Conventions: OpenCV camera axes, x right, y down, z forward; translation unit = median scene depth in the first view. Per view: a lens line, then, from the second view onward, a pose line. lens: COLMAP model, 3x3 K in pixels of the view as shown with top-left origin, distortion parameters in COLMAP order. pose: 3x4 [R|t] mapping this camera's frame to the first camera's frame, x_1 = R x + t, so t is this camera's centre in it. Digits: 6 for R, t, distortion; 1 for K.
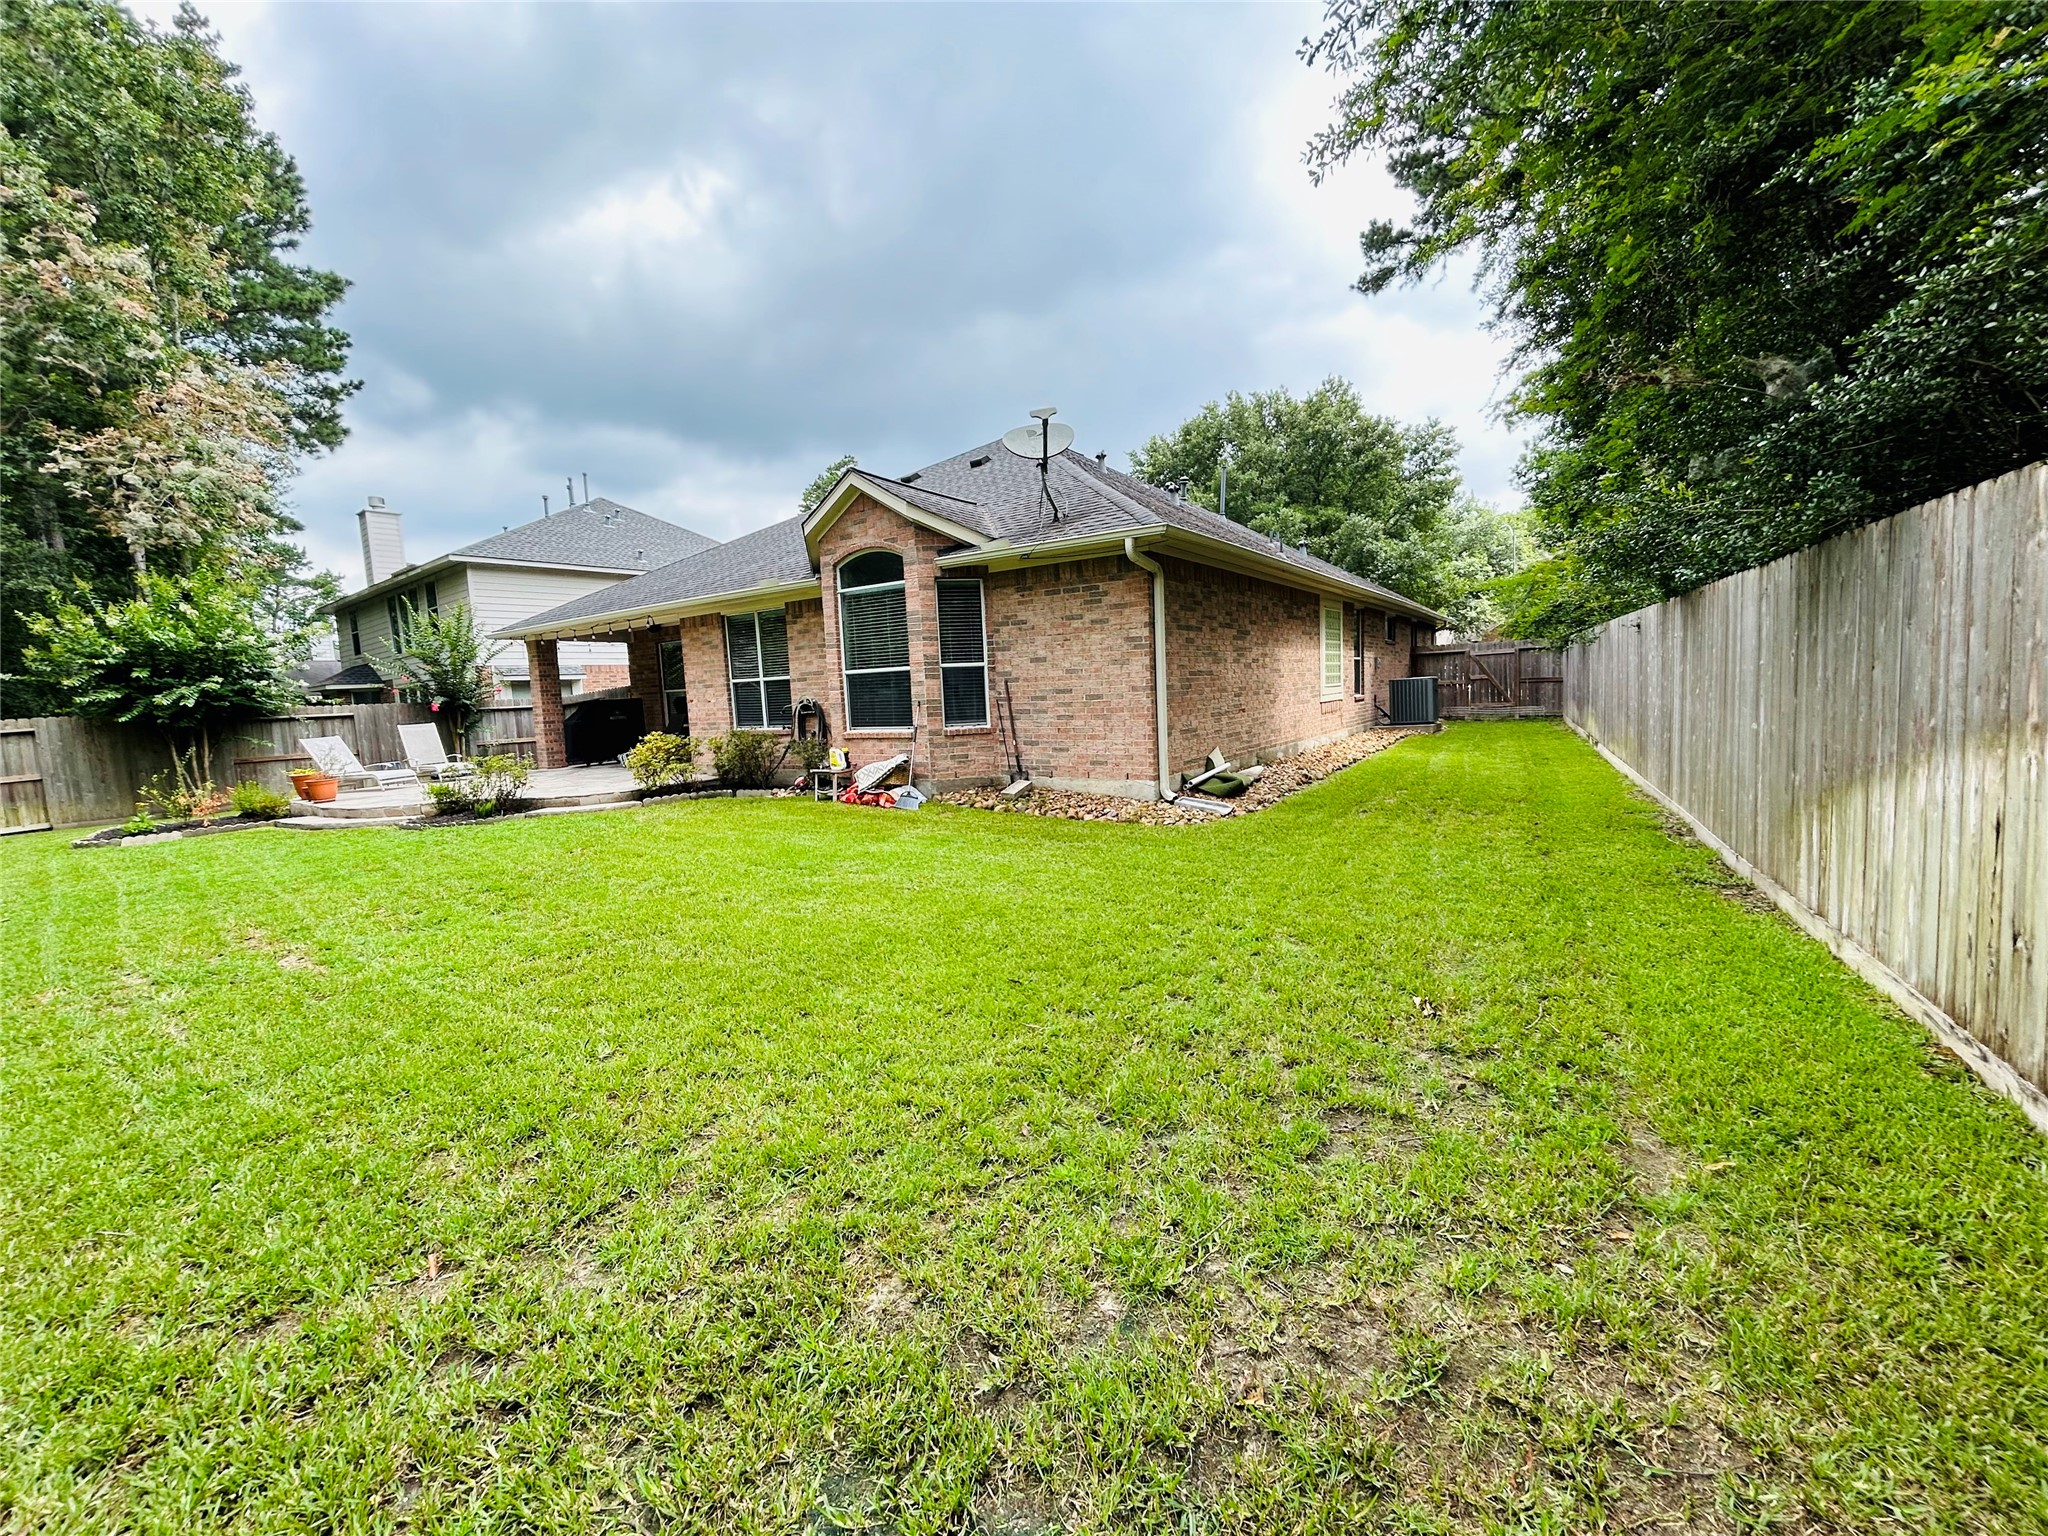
lens RADIAL K [[826.8, 0, 1003.0], [0, 826.8, 754.8], [0, 0, 1]] dist [-0.000442, 0.001251]
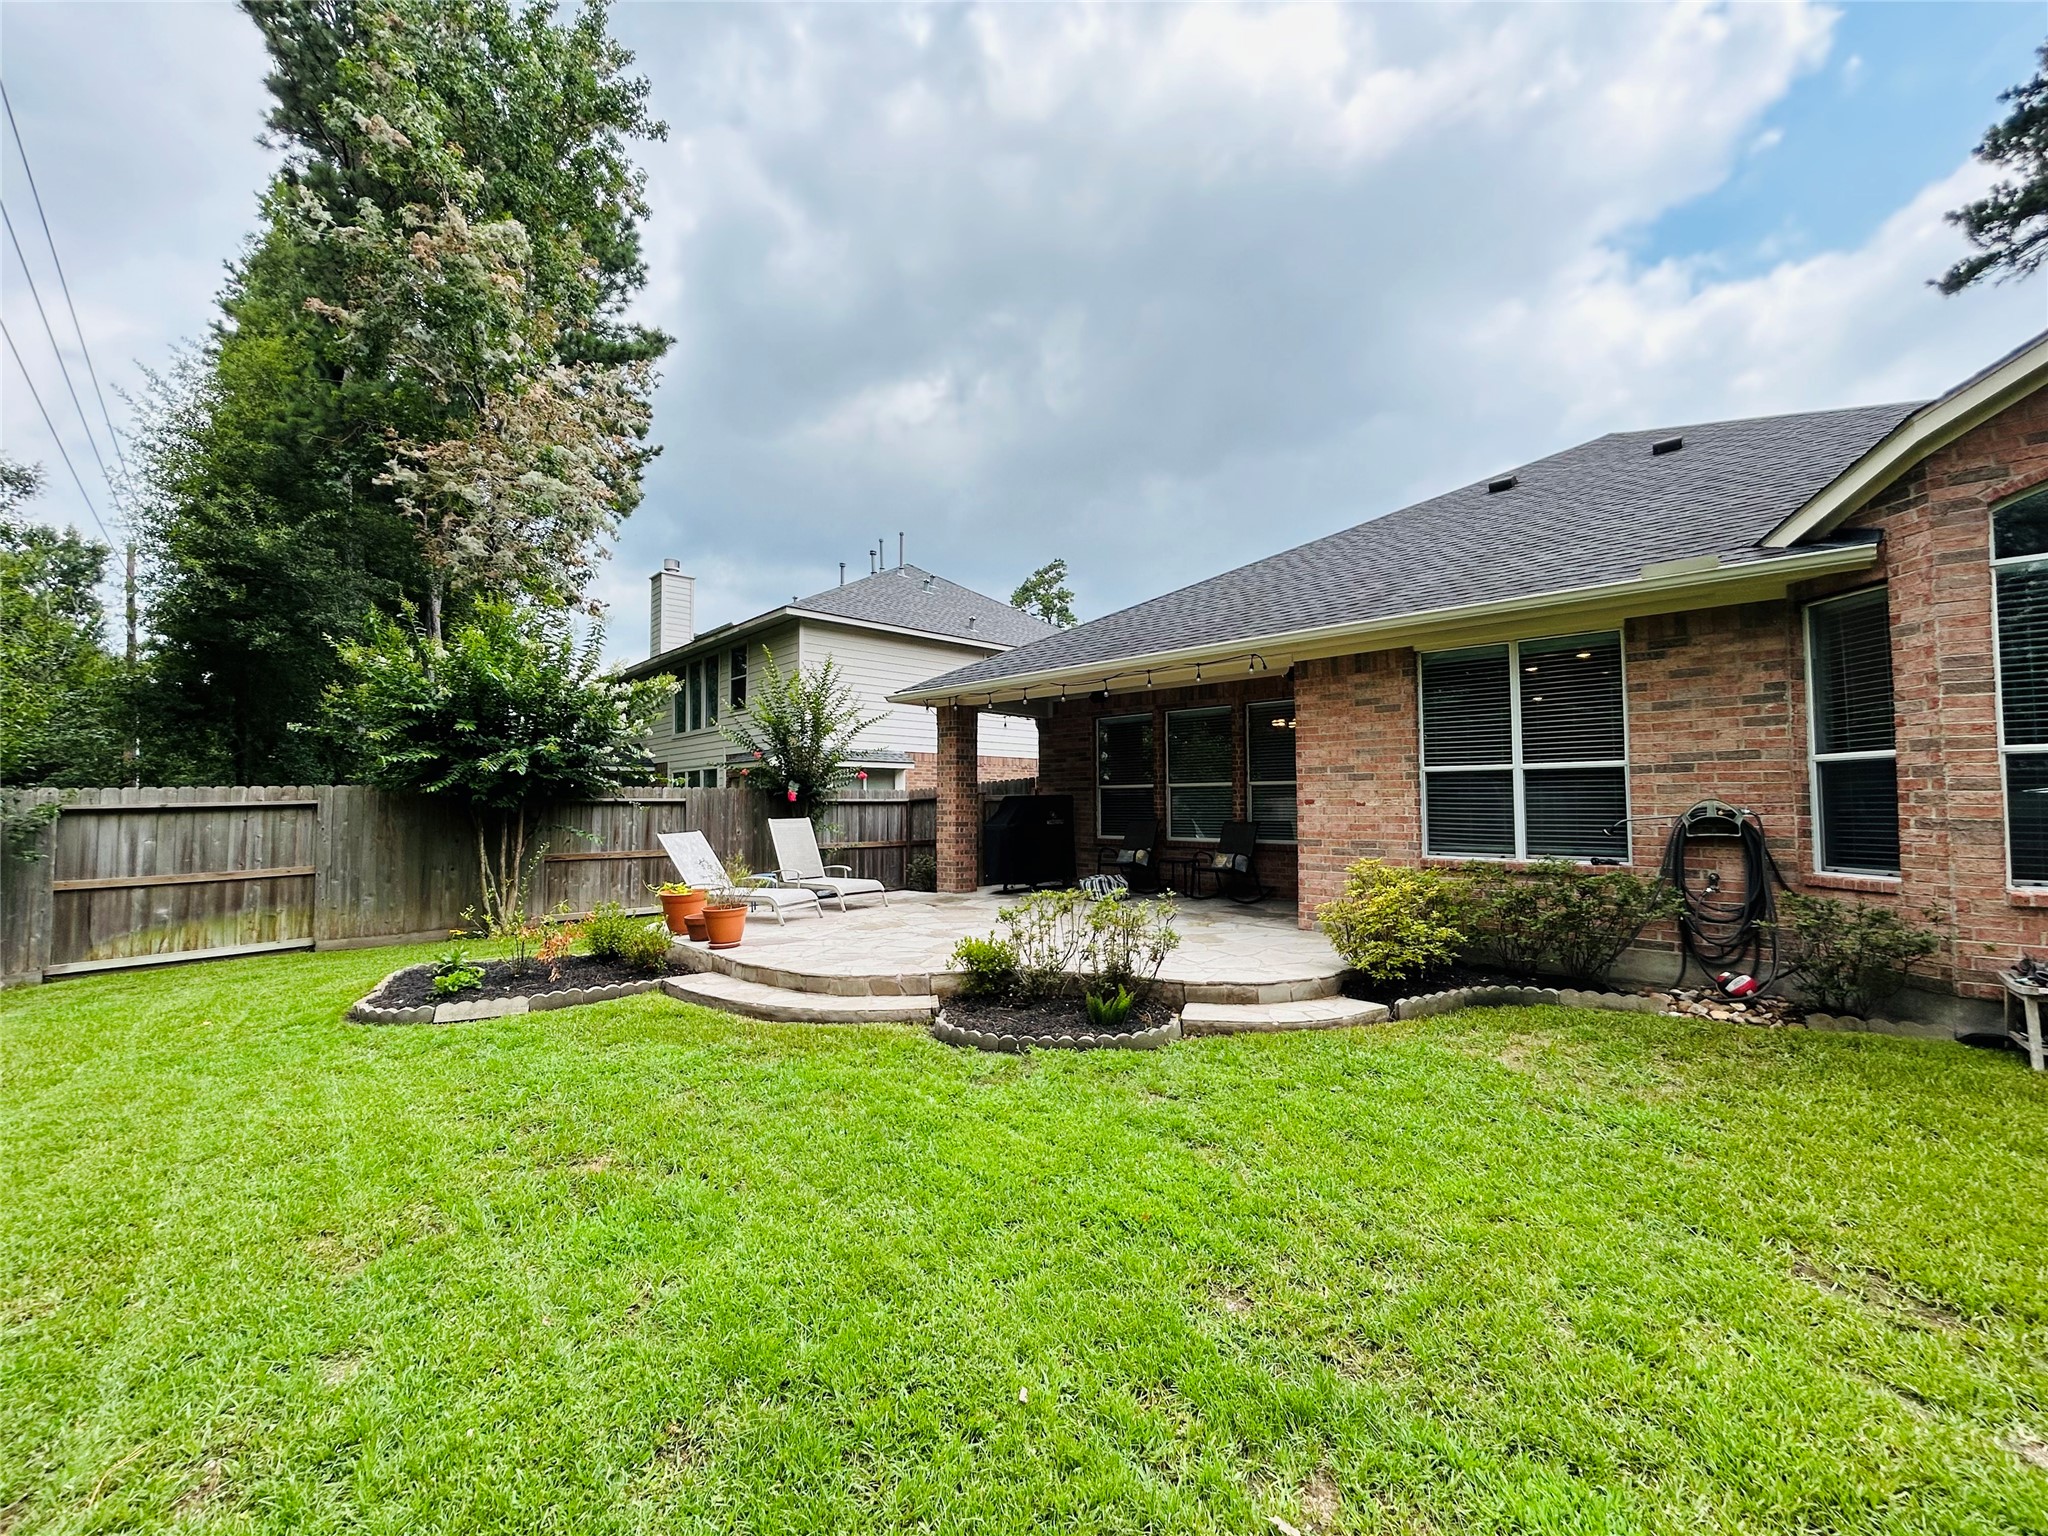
lens RADIAL K [[826.8, 0, 1006.4], [0, 826.8, 749.7], [0, 0, 1]] dist [-0.000442, 0.001251]
pose [[0.987692, 0.034810, -0.152490, -0.440442], [-0.056237, 0.988758, -0.138546, -0.008652], [0.145953, 0.145416, 0.978546, 0.355159]]
